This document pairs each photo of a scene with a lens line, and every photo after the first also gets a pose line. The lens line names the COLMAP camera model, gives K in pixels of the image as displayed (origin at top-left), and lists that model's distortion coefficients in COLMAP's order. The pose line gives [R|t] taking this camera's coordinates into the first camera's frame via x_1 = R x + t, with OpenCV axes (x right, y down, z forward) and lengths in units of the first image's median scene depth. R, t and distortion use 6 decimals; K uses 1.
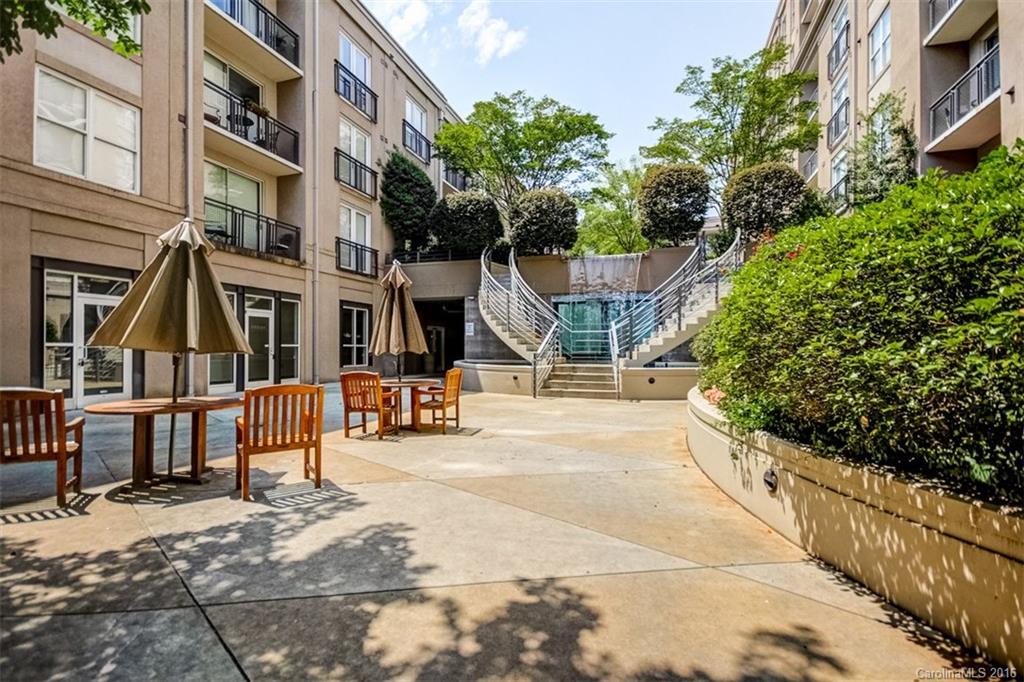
lens RADIAL K [[479.7, 0, 514.6], [0, 479.7, 347.7], [0, 0, 1]] dist [0.003247, 0.000577]
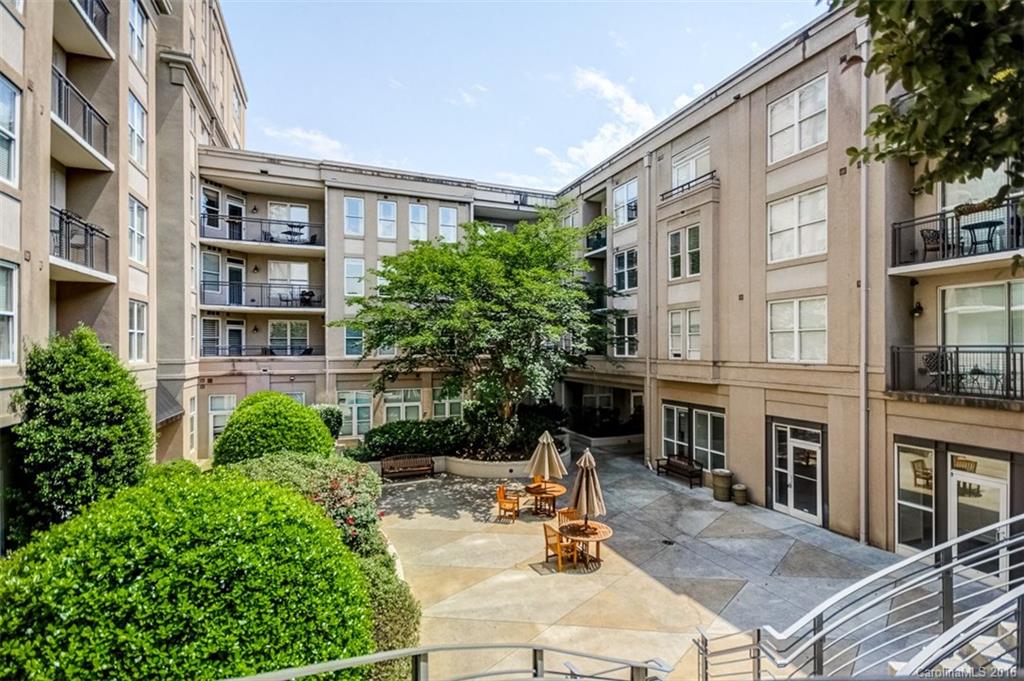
lens RADIAL K [[479.7, 0, 514.6], [0, 479.7, 347.2], [0, 0, 1]] dist [0.003247, 0.000577]
pose [[-0.761973, -0.003743, -0.647598, 0.406234], [-0.002327, 0.999993, -0.003042, -0.219527], [0.647604, -0.000811, -0.761976, 0.885553]]
